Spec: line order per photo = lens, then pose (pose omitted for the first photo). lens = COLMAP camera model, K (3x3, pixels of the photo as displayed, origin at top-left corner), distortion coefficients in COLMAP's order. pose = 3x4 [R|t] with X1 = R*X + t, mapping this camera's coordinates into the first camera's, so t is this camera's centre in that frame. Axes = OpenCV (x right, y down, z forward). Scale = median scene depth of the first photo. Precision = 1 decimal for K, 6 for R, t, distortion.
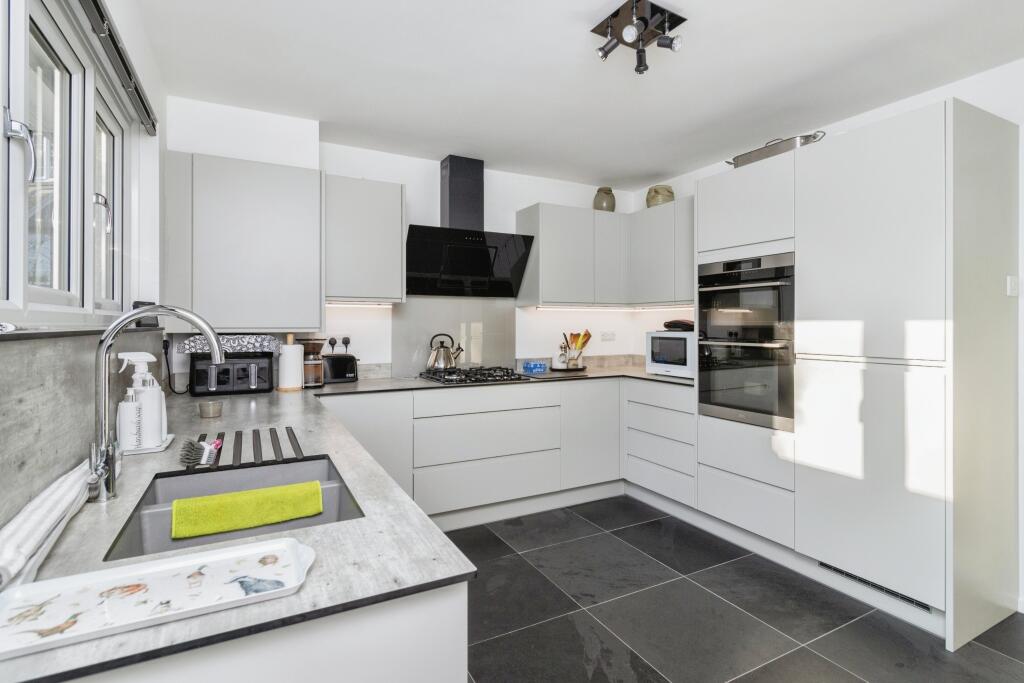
lens RADIAL K [[506.2, 0, 512.5], [0, 506.2, 321.0], [0, 0, 1]] dist [0.000826, 0.000074]
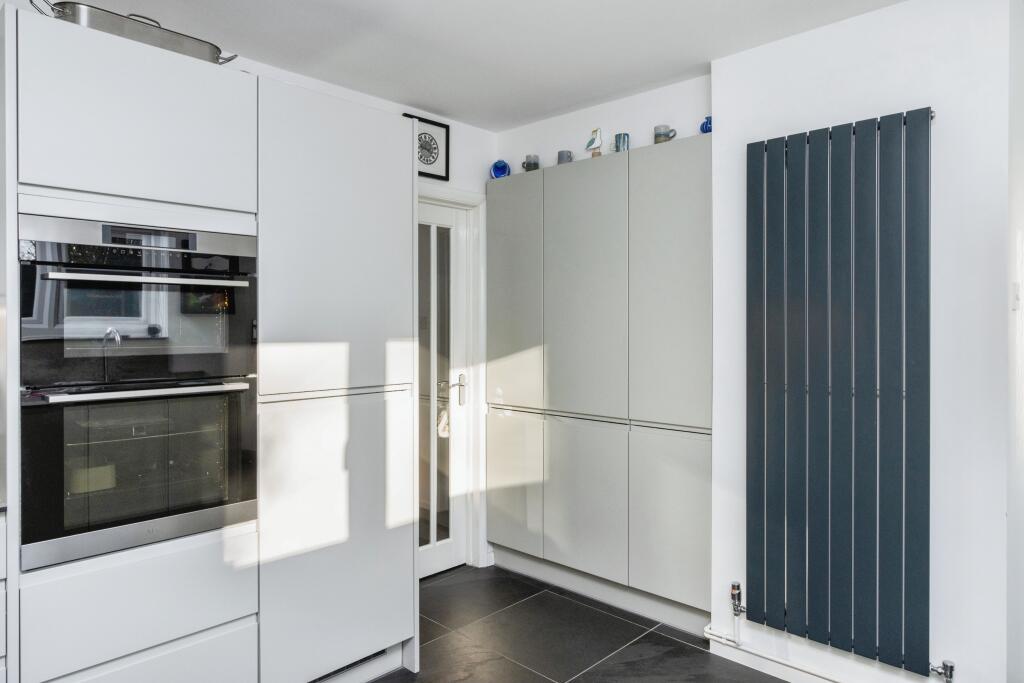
lens RADIAL K [[645.7, 0, 512.0], [0, 645.7, 341.5], [0, 0, 1]] dist [0.000700, 0.000141]
pose [[-0.315144, -0.023952, 0.948742, -0.318137], [-0.006542, 0.999713, 0.023066, -0.025095], [-0.949021, 0.001062, -0.315210, 0.950564]]
